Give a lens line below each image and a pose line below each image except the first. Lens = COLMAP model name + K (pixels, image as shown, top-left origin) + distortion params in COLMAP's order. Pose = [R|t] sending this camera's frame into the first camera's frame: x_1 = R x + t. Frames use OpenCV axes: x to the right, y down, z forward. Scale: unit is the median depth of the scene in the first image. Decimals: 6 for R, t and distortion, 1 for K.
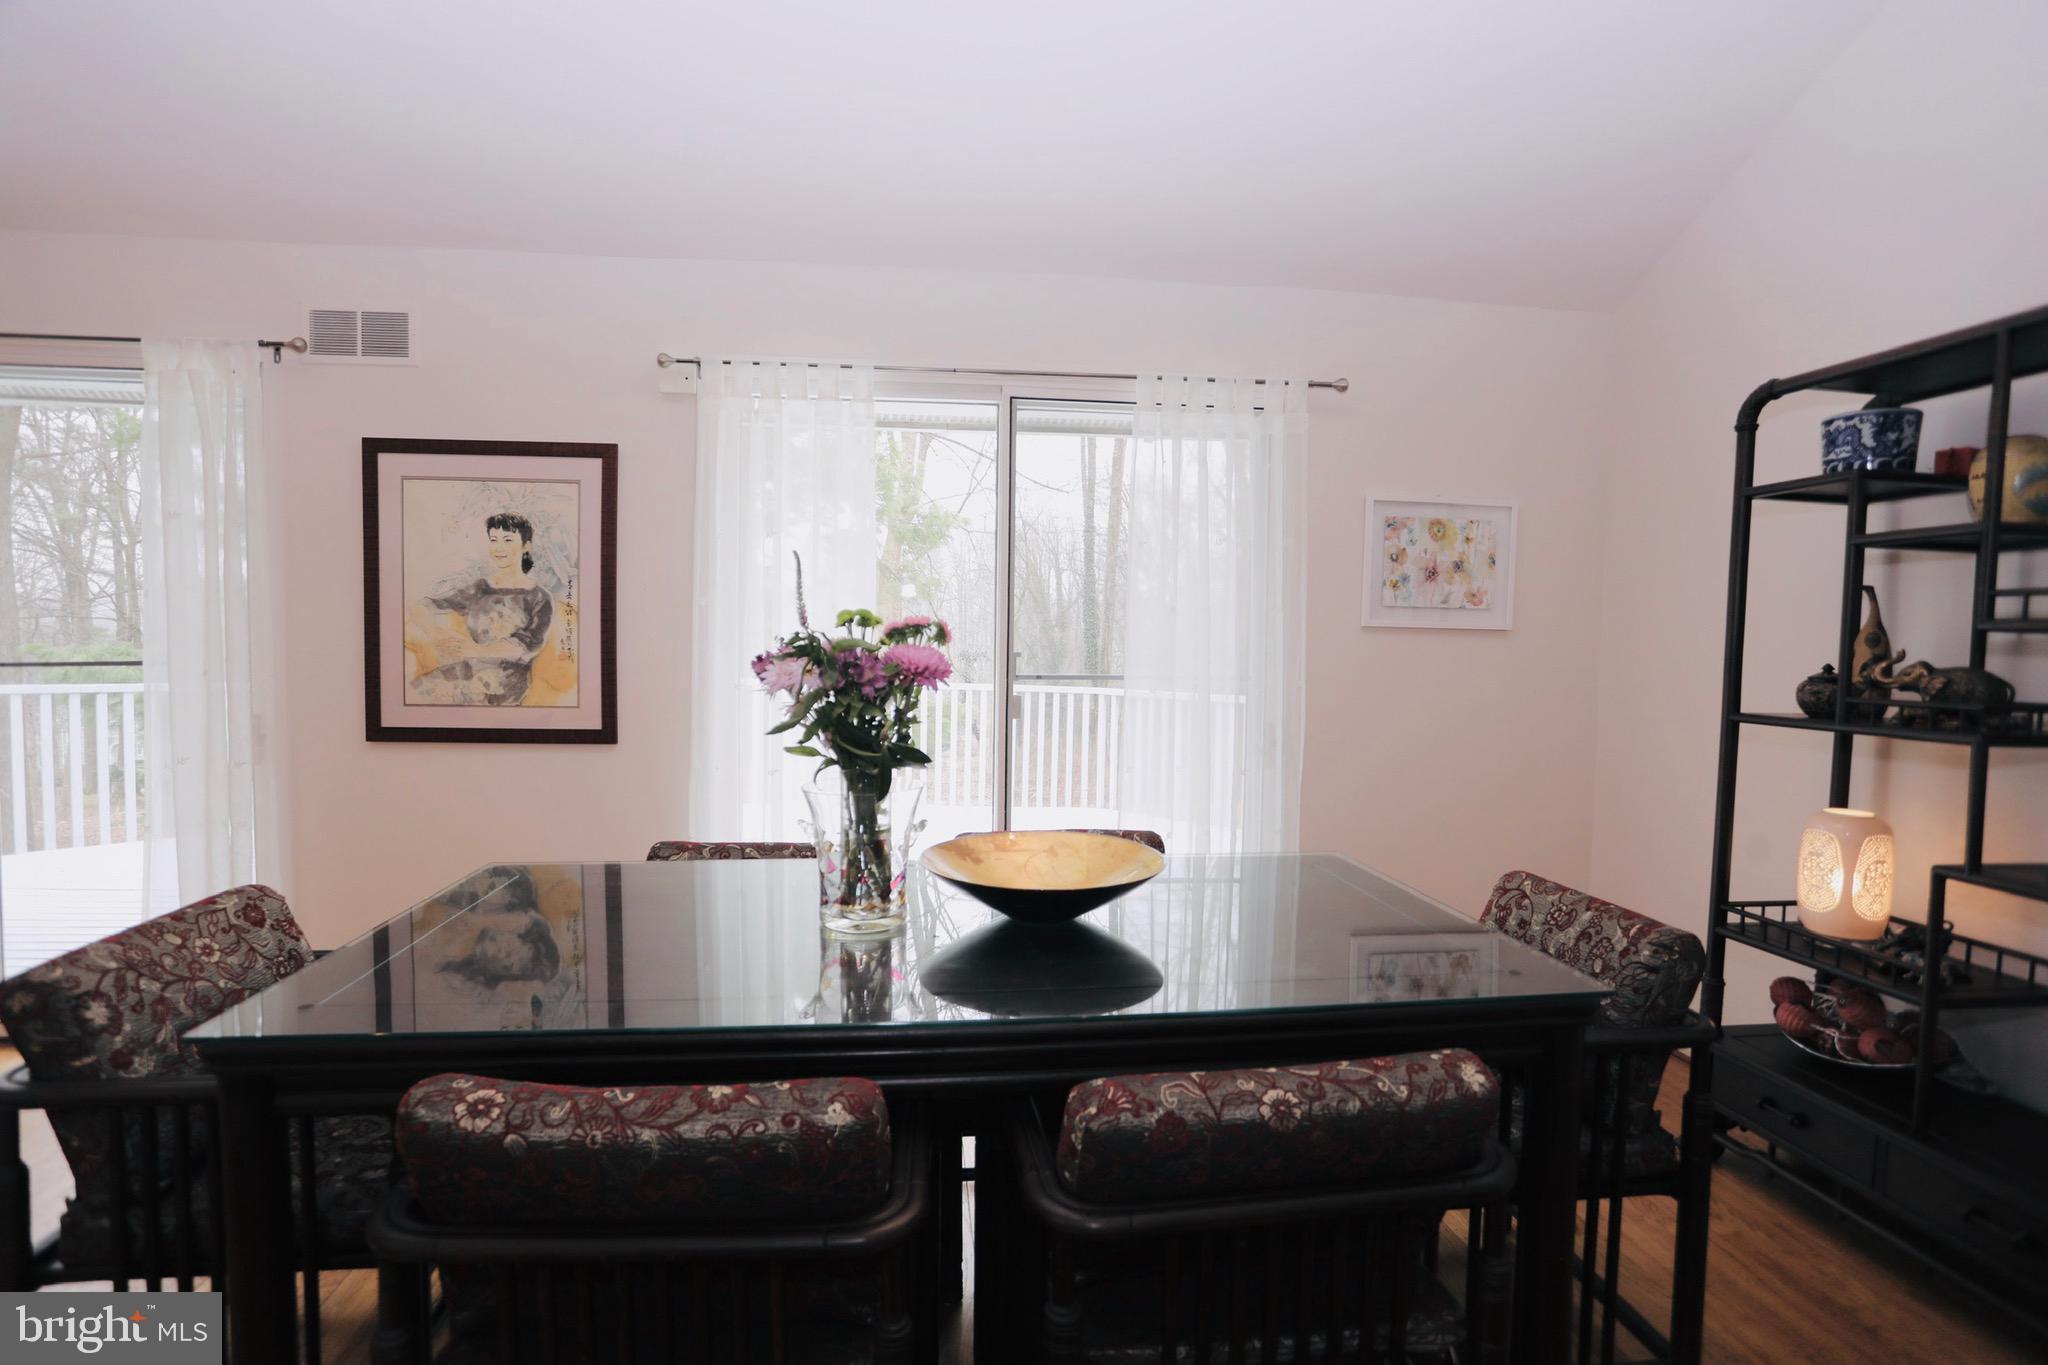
lens RADIAL K [[1002.0, 0, 1005.2], [0, 1002.0, 681.8], [0, 0, 1]] dist [-0.059127, 0.025449]
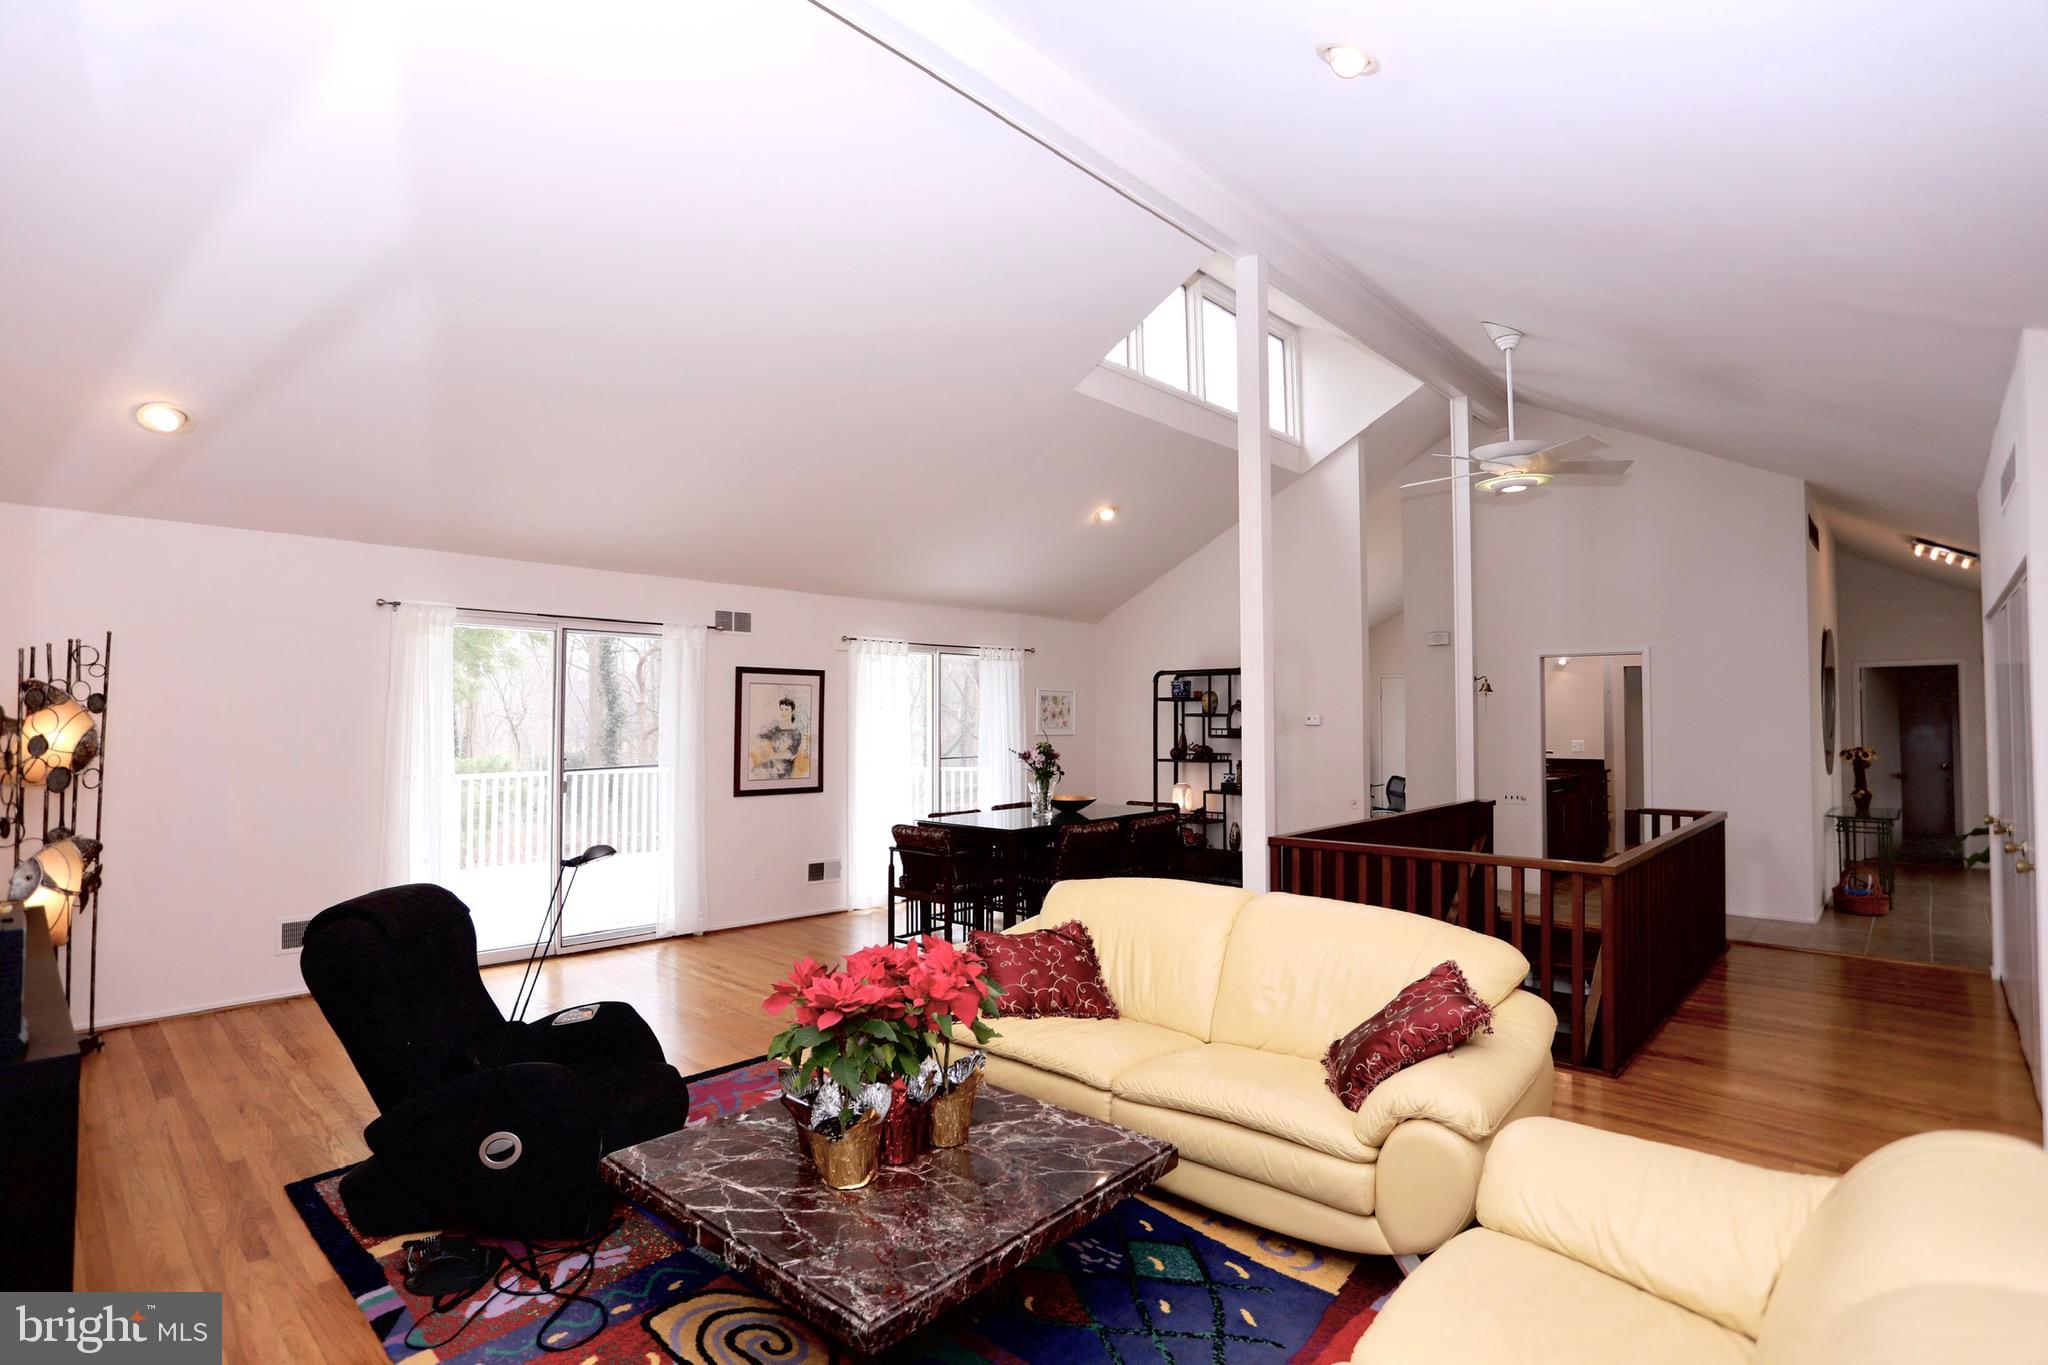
lens RADIAL K [[1002.0, 0, 1005.2], [0, 1002.0, 681.8], [0, 0, 1]] dist [-0.059127, 0.025449]
pose [[0.766861, 0.008580, 0.641756, -1.661170], [0.042543, 0.997032, -0.064166, -0.031768], [-0.640402, 0.076509, 0.764220, -1.206671]]
